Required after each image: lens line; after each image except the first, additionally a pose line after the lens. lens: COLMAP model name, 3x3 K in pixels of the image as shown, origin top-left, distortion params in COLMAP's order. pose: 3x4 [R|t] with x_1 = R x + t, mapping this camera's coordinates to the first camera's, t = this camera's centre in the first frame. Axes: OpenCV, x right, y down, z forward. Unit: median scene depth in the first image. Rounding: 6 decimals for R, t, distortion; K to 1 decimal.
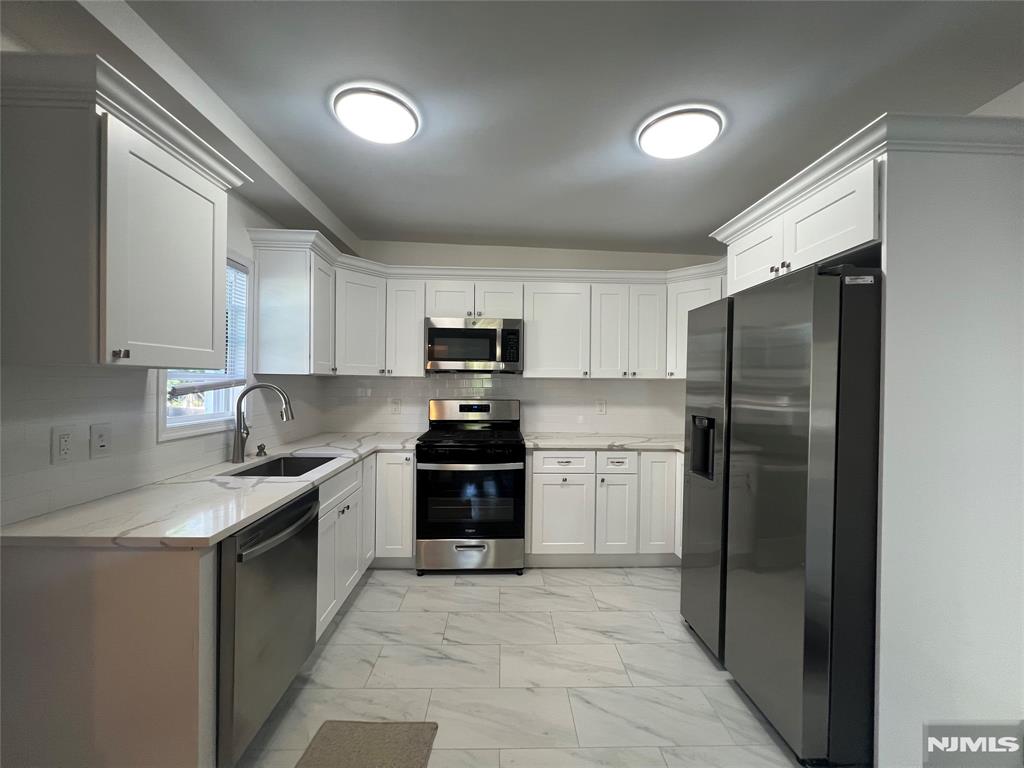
lens RADIAL K [[410.2, 0, 510.8], [0, 410.2, 385.7], [0, 0, 1]] dist [-0.000909, 0.000201]
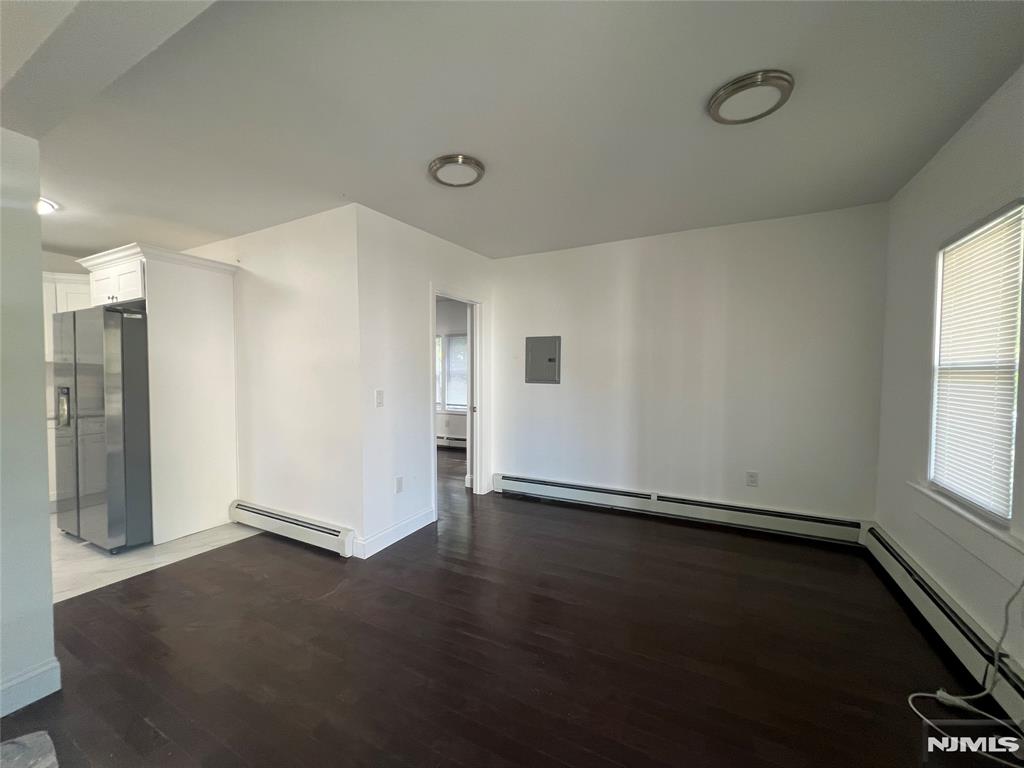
lens RADIAL K [[410.2, 0, 511.3], [0, 410.2, 388.8], [0, 0, 1]] dist [-0.000909, 0.000201]
pose [[0.495551, -0.044034, 0.867462, -0.017731], [0.005126, 0.998845, 0.047774, 0.014618], [-0.868563, -0.019228, 0.495205, -1.018202]]
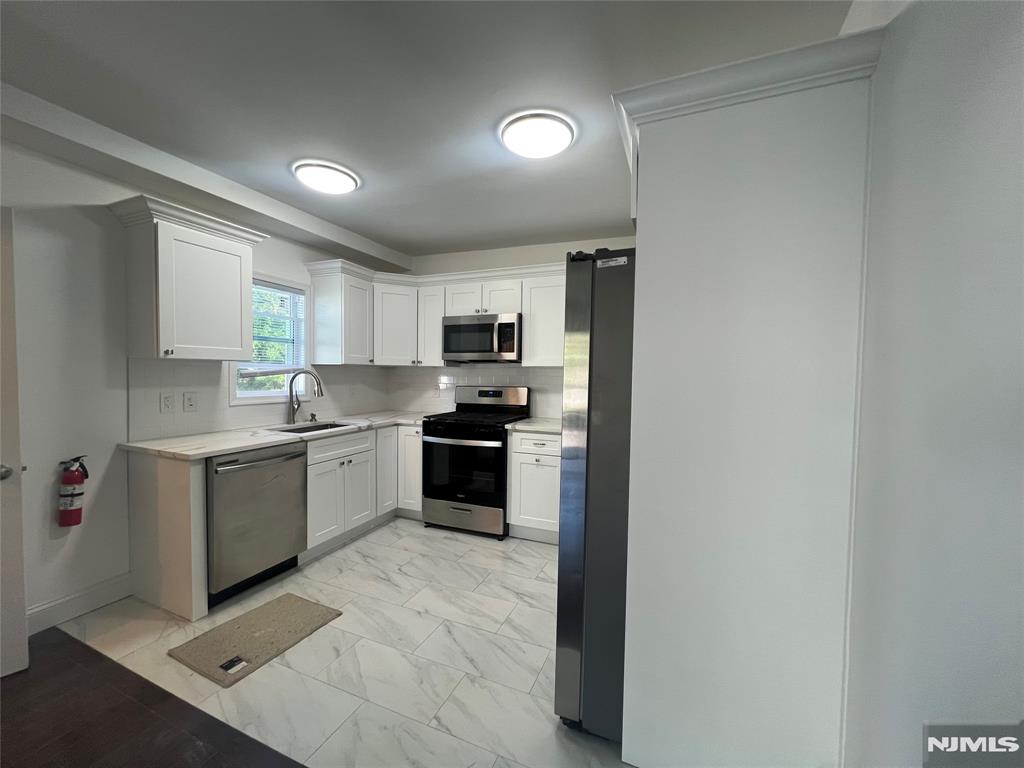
lens RADIAL K [[410.2, 0, 510.7], [0, 410.2, 386.4], [0, 0, 1]] dist [-0.000909, 0.000201]
pose [[0.907296, 0.013796, -0.420267, 0.615145], [-0.005526, 0.999767, 0.020889, 0.014267], [0.420457, -0.016630, 0.907160, -0.008443]]
